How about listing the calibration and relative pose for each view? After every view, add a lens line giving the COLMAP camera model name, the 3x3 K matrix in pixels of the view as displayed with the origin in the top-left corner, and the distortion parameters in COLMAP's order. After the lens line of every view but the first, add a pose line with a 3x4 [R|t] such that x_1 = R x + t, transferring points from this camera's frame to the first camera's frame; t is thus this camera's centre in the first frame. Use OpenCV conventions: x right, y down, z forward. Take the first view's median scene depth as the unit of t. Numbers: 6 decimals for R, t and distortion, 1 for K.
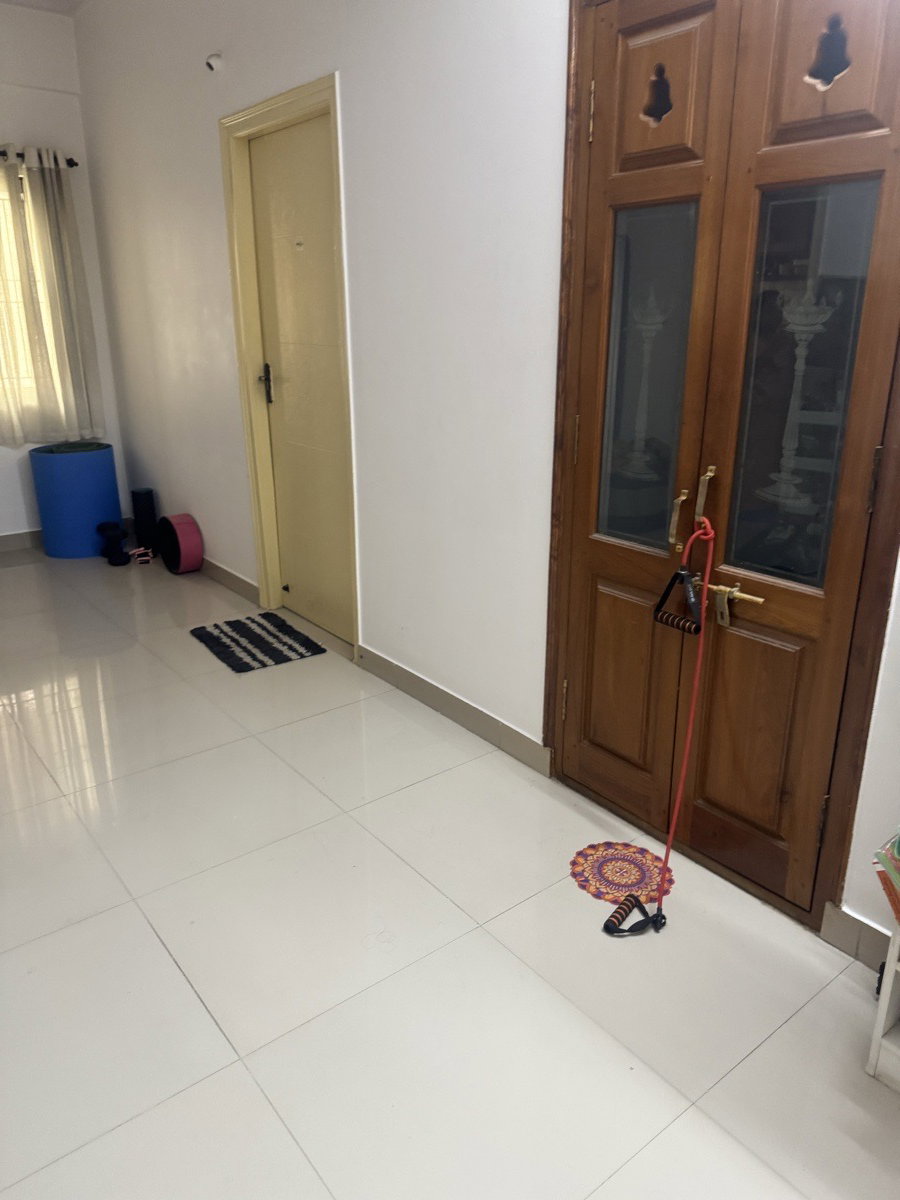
lens RADIAL K [[854.0, 0, 449.9], [0, 854.0, 589.5], [0, 0, 1]] dist [0.065640, -0.065216]
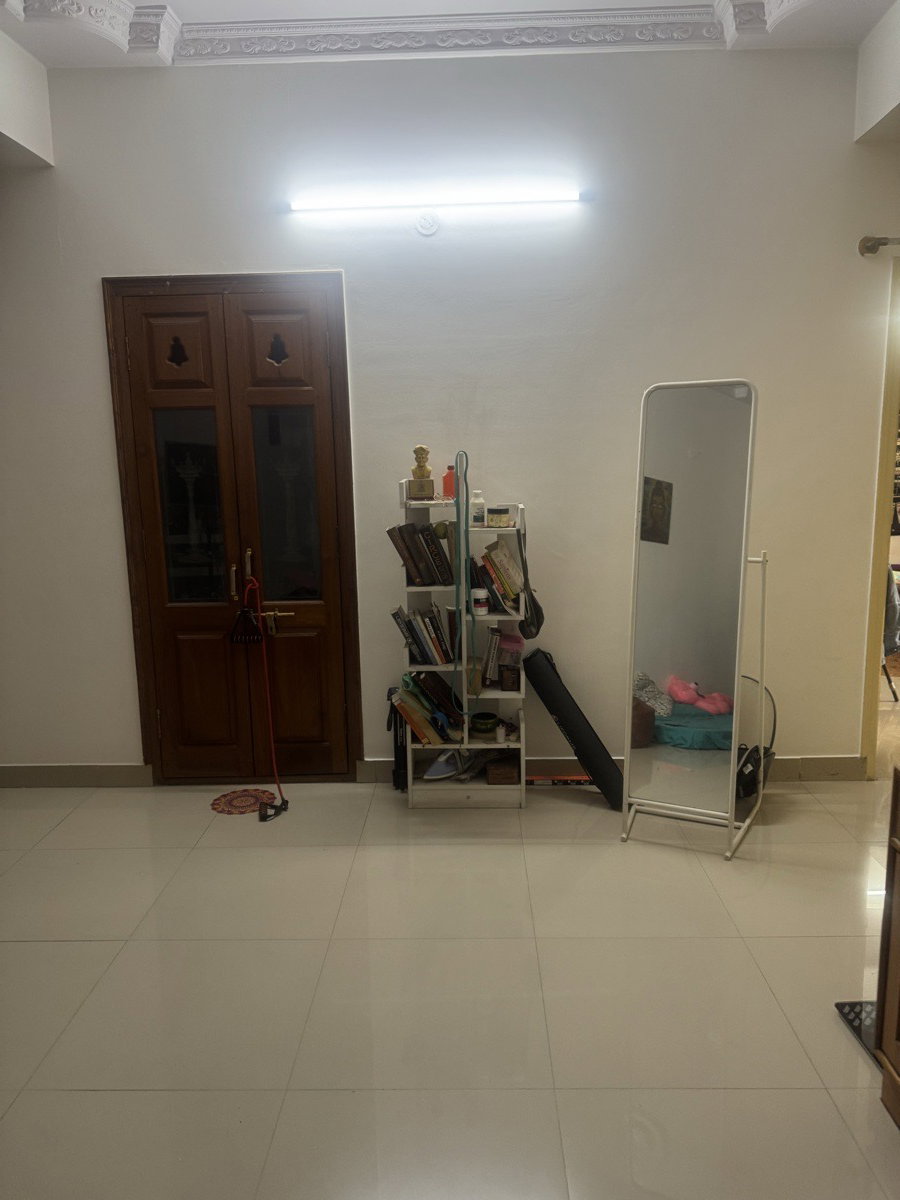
lens RADIAL K [[854.0, 0, 449.9], [0, 854.0, 589.5], [0, 0, 1]] dist [0.065640, -0.065216]
pose [[0.643375, -0.130830, 0.754289, -0.784792], [0.251923, 0.966594, -0.047224, 0.130224], [-0.722913, 0.220405, 0.654842, -0.459935]]
